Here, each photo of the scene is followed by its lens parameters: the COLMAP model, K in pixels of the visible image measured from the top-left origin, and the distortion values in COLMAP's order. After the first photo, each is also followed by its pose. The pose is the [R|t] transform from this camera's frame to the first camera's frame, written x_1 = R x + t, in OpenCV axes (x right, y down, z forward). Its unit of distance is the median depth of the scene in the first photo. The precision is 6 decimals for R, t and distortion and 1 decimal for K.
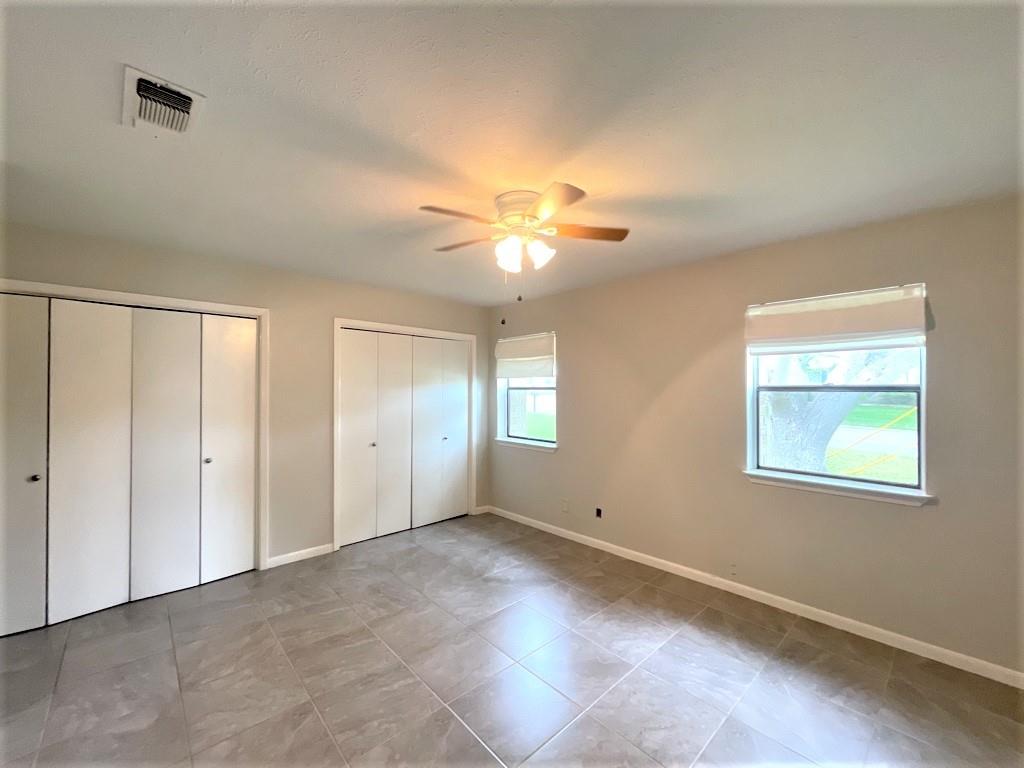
lens RADIAL K [[415.1, 0, 507.8], [0, 415.1, 384.7], [0, 0, 1]] dist [-0.000639, 0.000790]
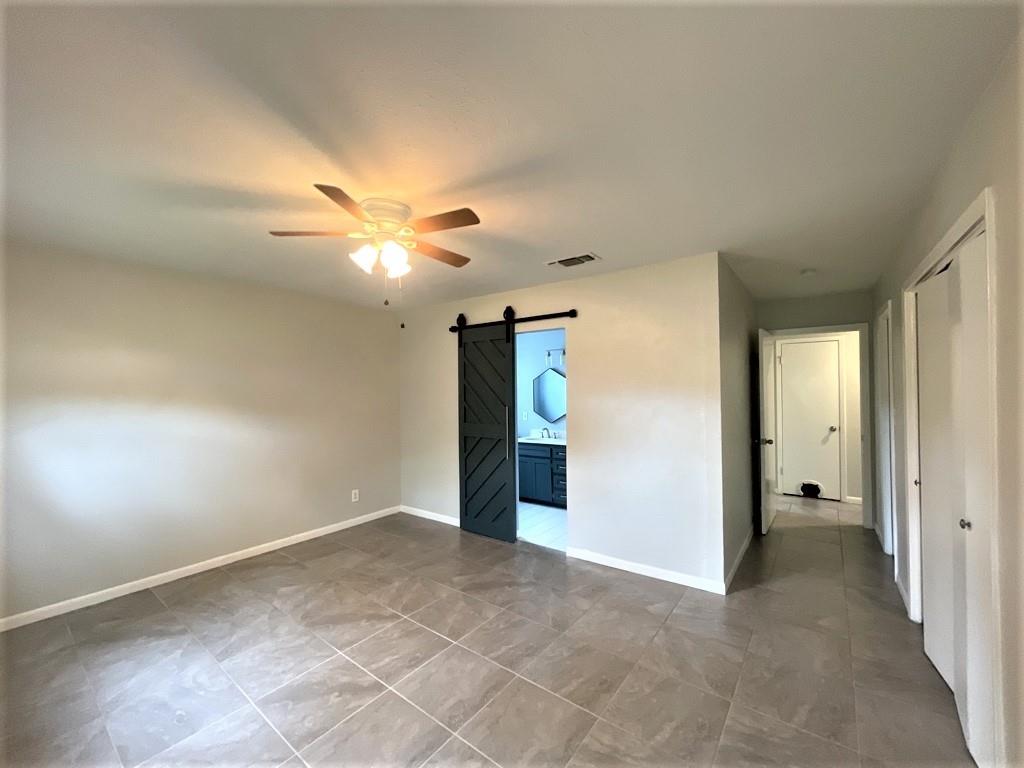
lens RADIAL K [[417.6, 0, 501.2], [0, 417.6, 384.7], [0, 0, 1]] dist [0.000747, 0.006946]
pose [[-0.987880, 0.009573, -0.154921, -0.057858], [0.011801, 0.999840, -0.013470, 0.007680], [0.154767, -0.015135, -0.987835, 1.330754]]
